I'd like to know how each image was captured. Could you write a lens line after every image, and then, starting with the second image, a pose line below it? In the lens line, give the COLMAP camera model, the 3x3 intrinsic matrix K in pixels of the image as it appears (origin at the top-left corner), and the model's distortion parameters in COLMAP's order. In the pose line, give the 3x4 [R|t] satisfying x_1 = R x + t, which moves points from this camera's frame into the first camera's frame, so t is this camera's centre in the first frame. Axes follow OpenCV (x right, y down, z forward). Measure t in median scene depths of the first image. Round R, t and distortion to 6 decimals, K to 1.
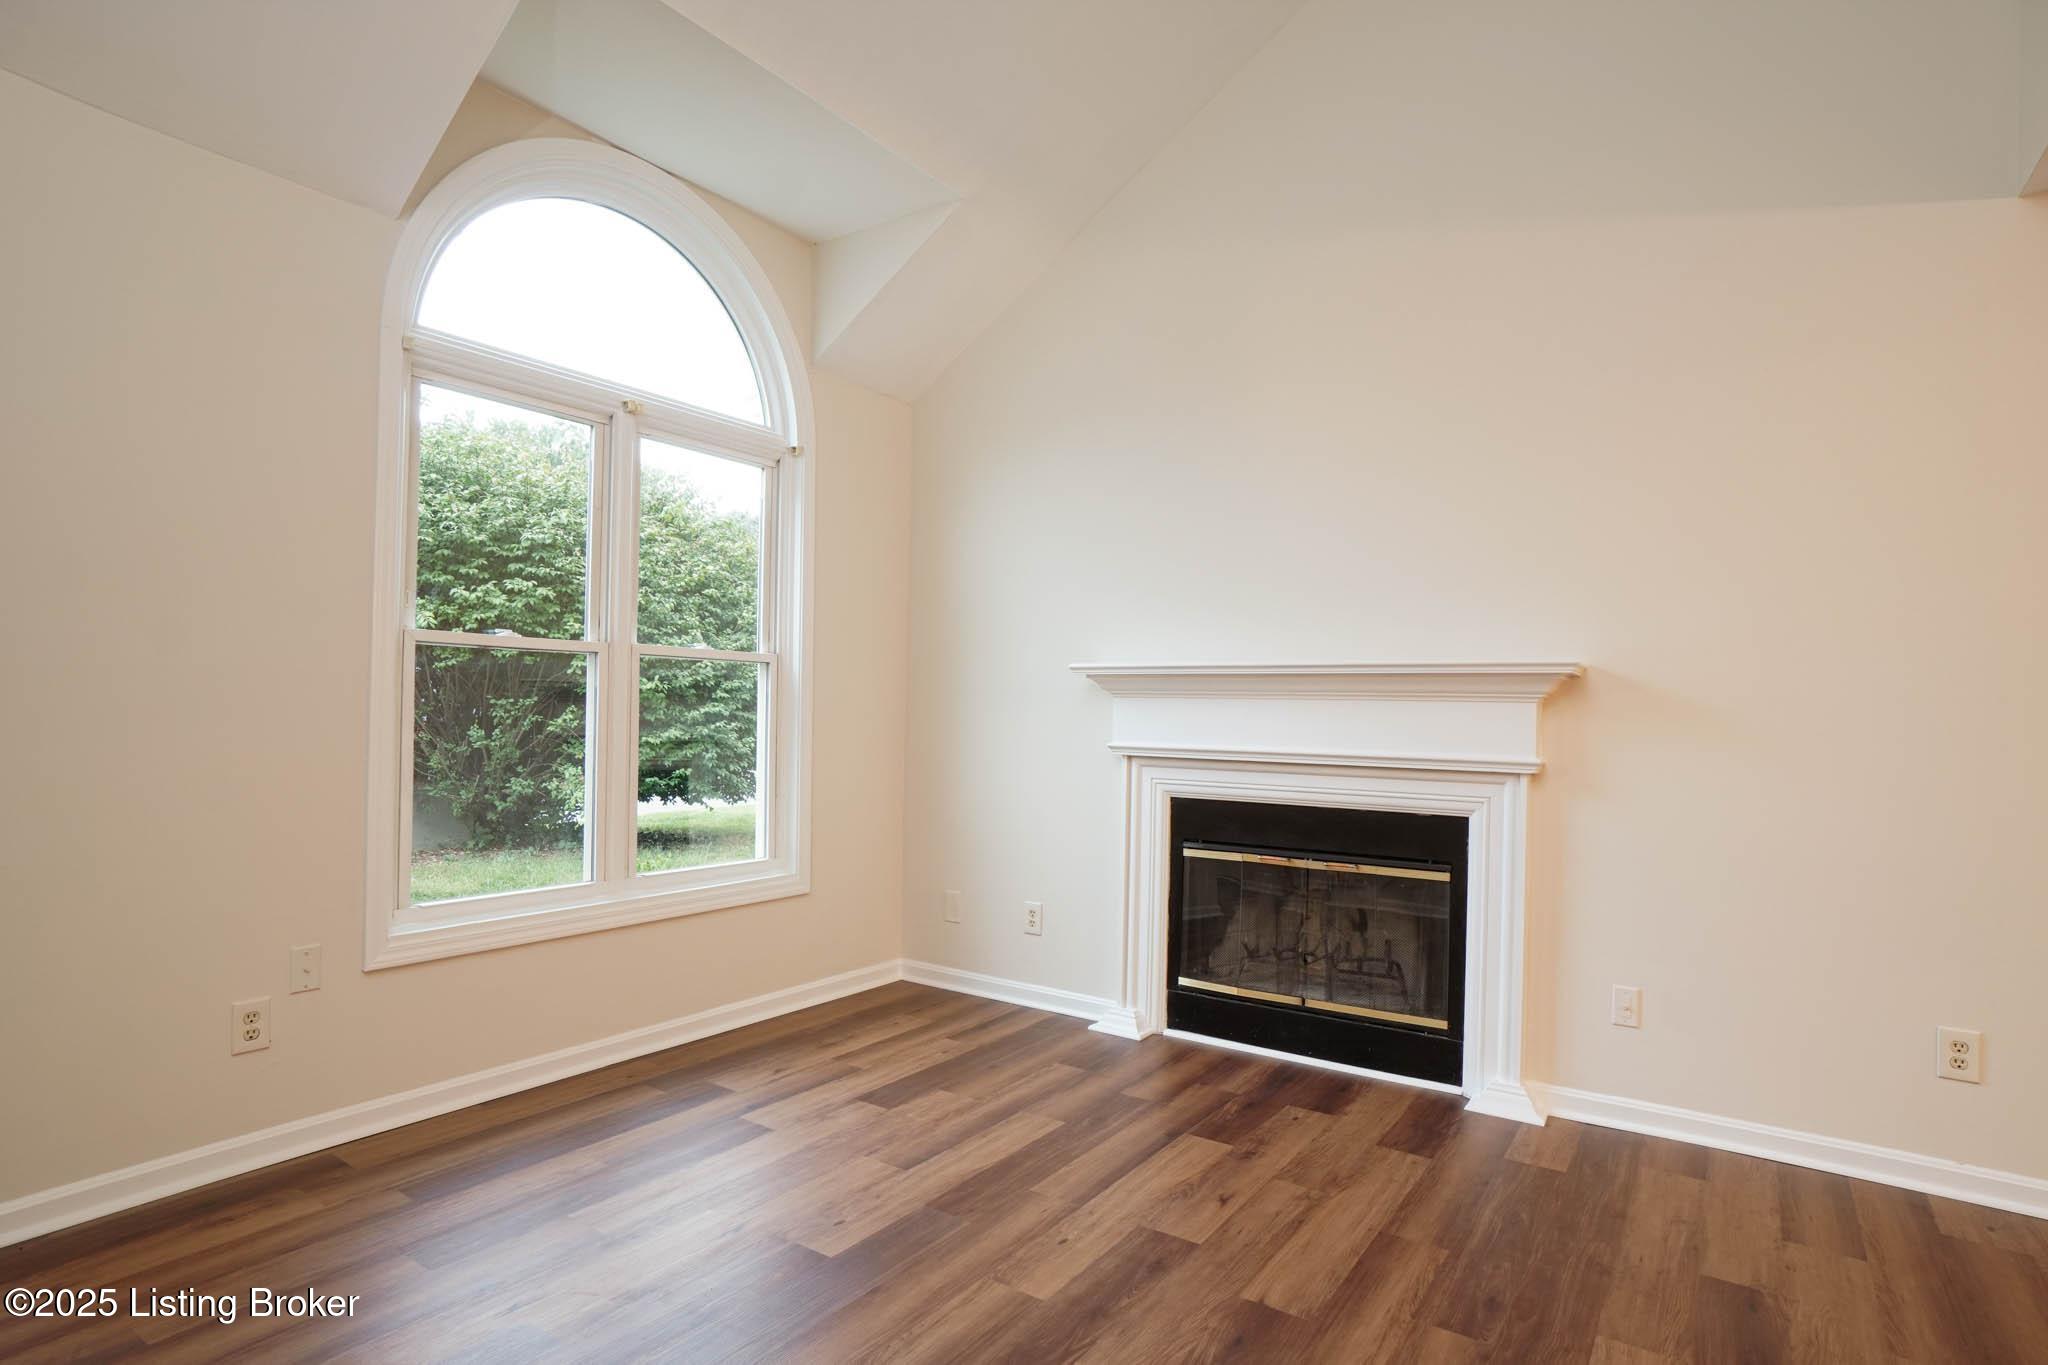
lens RADIAL K [[1063.4, 0, 1033.3], [0, 1063.4, 689.6], [0, 0, 1]] dist [-0.014973, 0.003658]
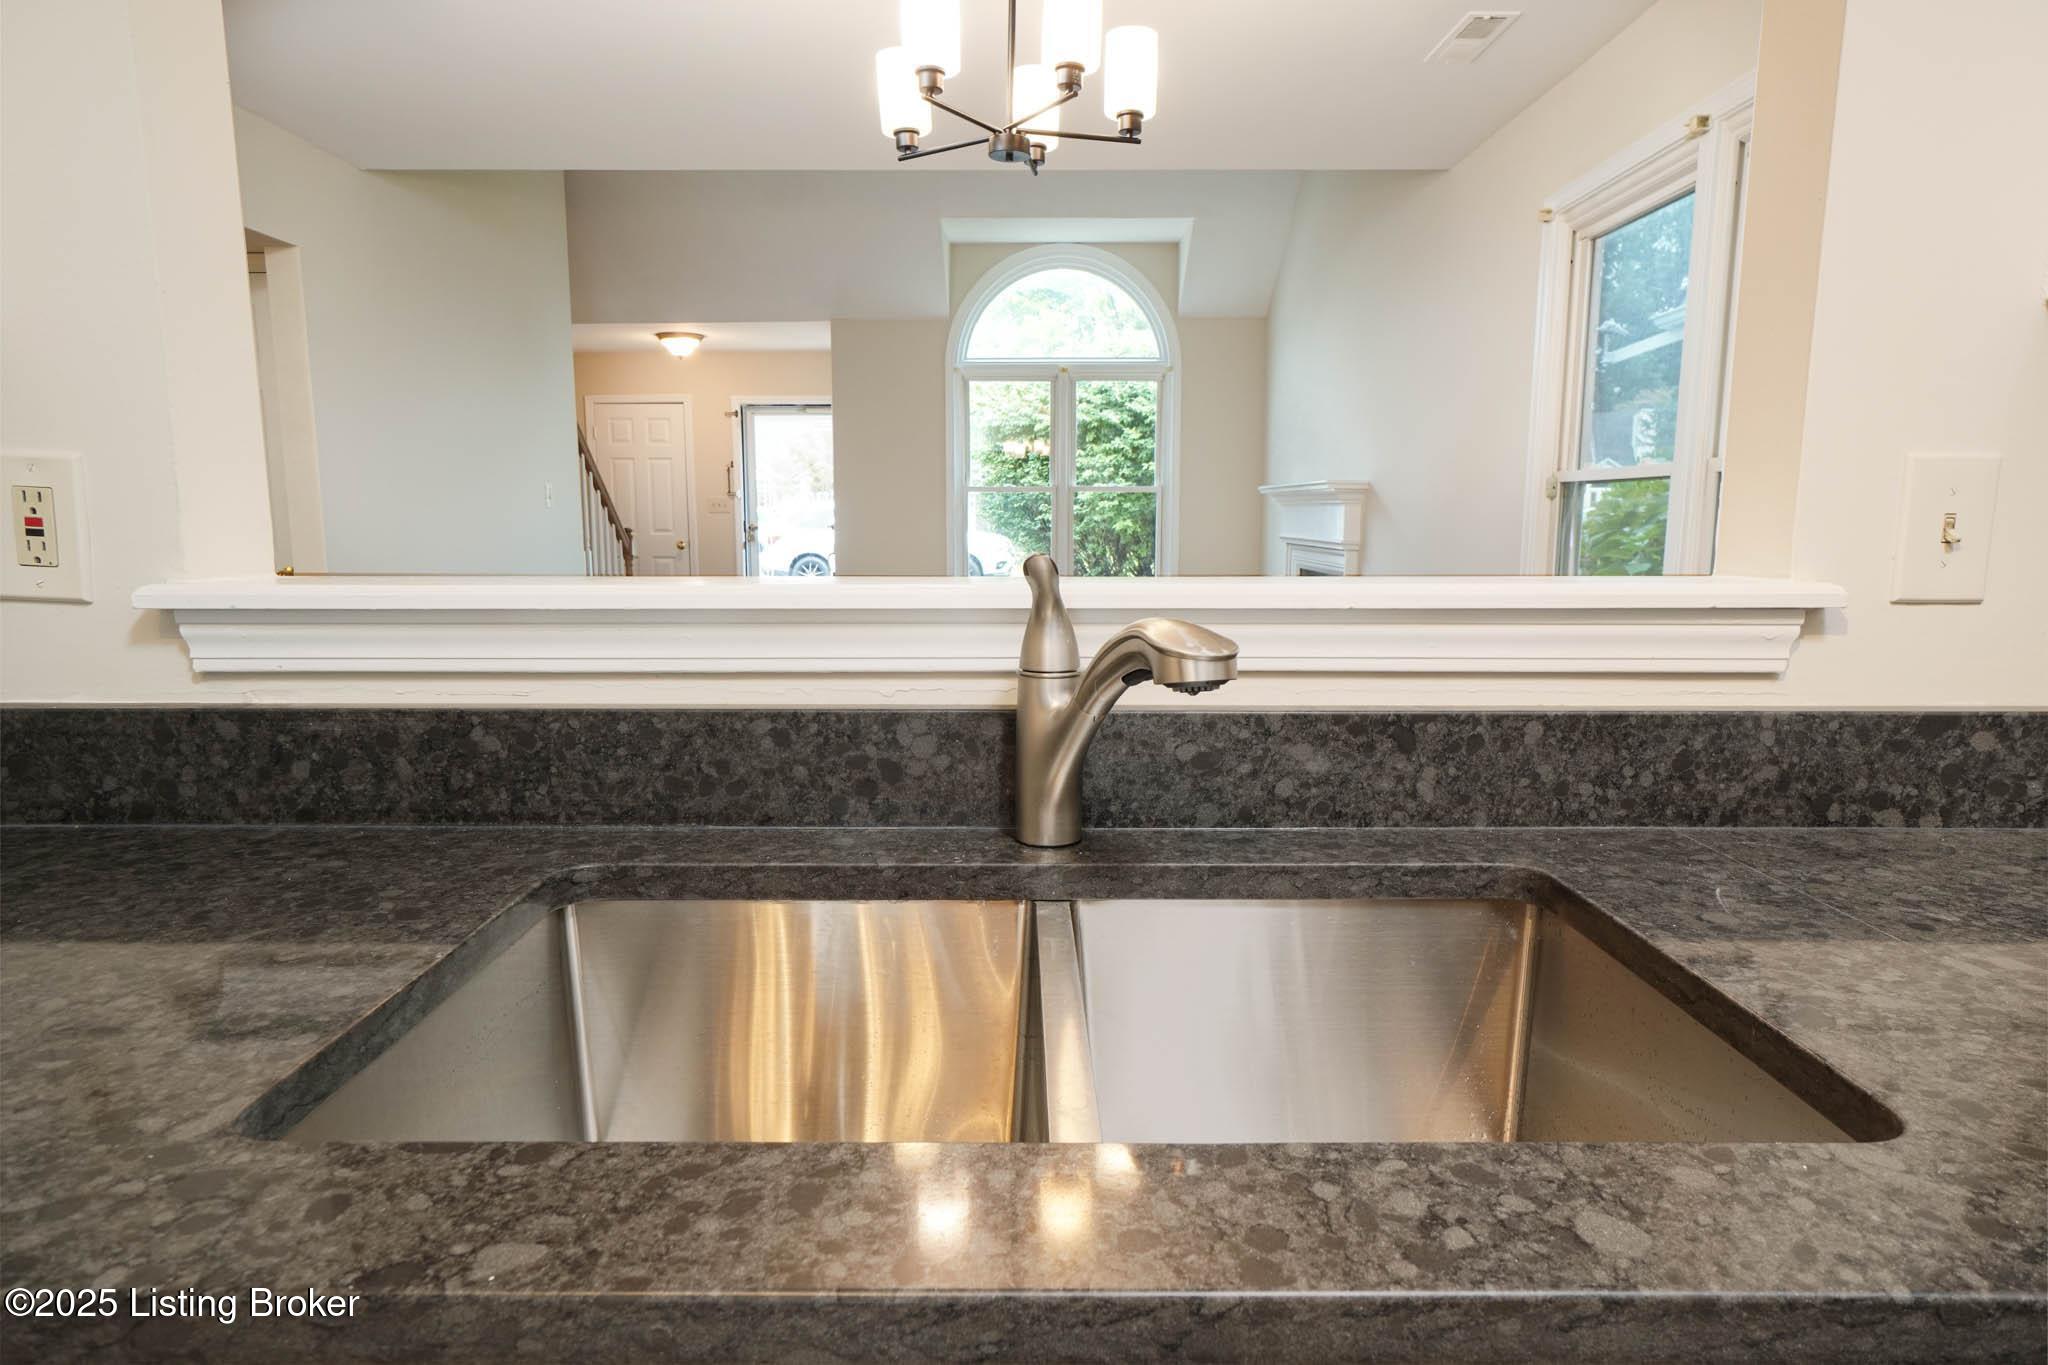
lens RADIAL K [[1207.7, 0, 1018.3], [0, 1207.7, 686.7], [0, 0, 1]] dist [0.006169, 0.002012]
pose [[0.563986, 0.096627, -0.820112, 1.612758], [0.031046, 0.989947, 0.137988, 0.015548], [0.825201, -0.103284, 0.555316, -0.458837]]
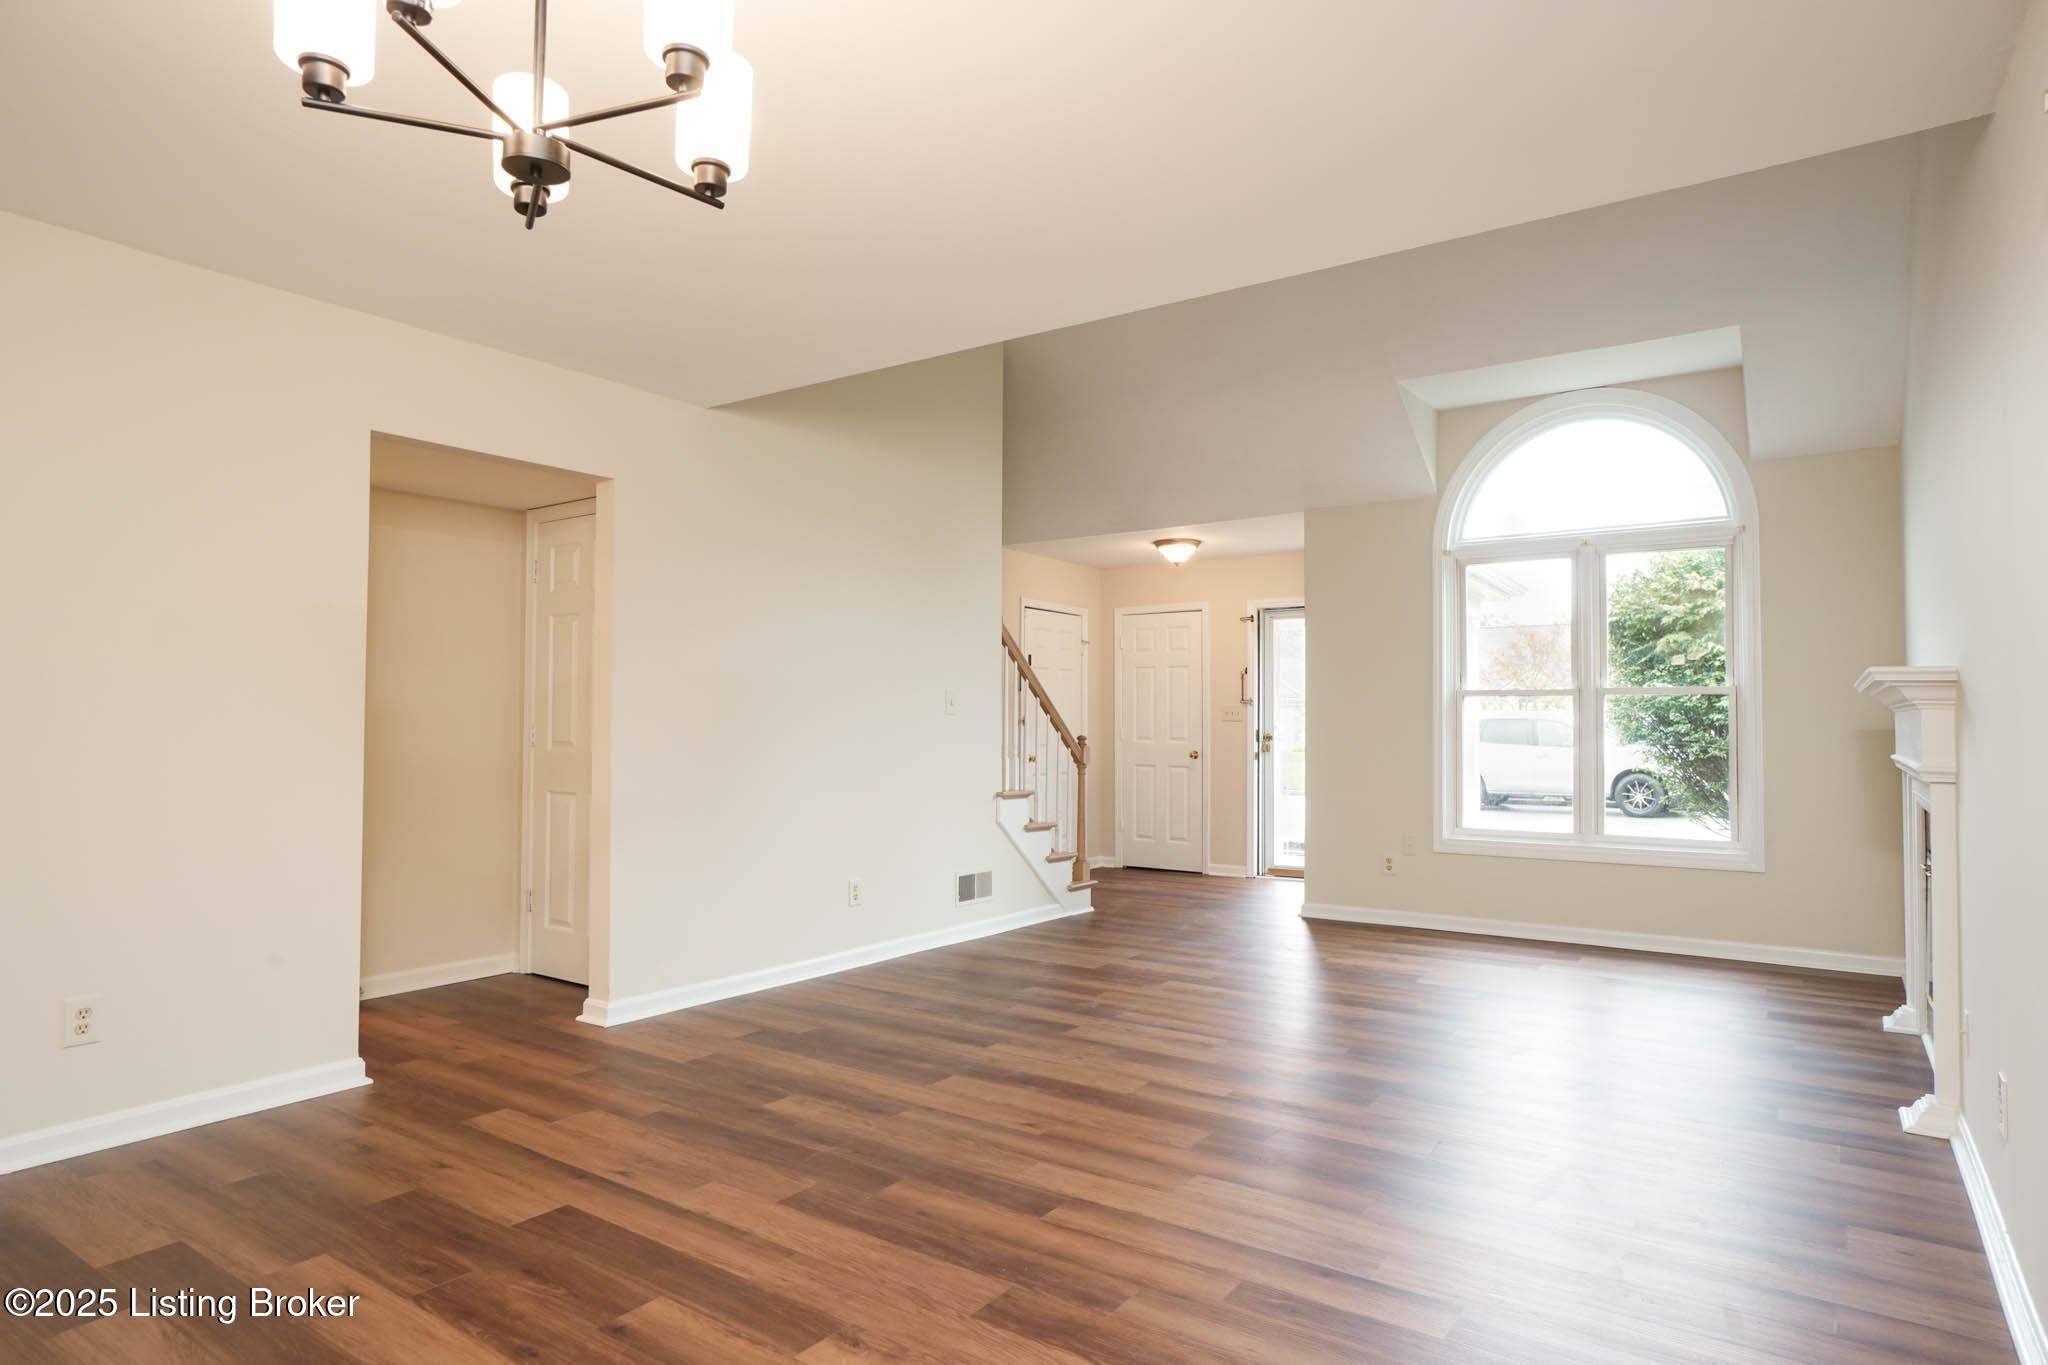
lens RADIAL K [[1151.1, 0, 1016.8], [0, 1151.1, 693.2], [0, 0, 1]] dist [-0.013137, 0.002970]
pose [[-0.011742, -0.045242, -0.998907, 1.419746], [0.016417, 0.998833, -0.045432, 0.028364], [0.999796, -0.016932, -0.010985, 0.149295]]
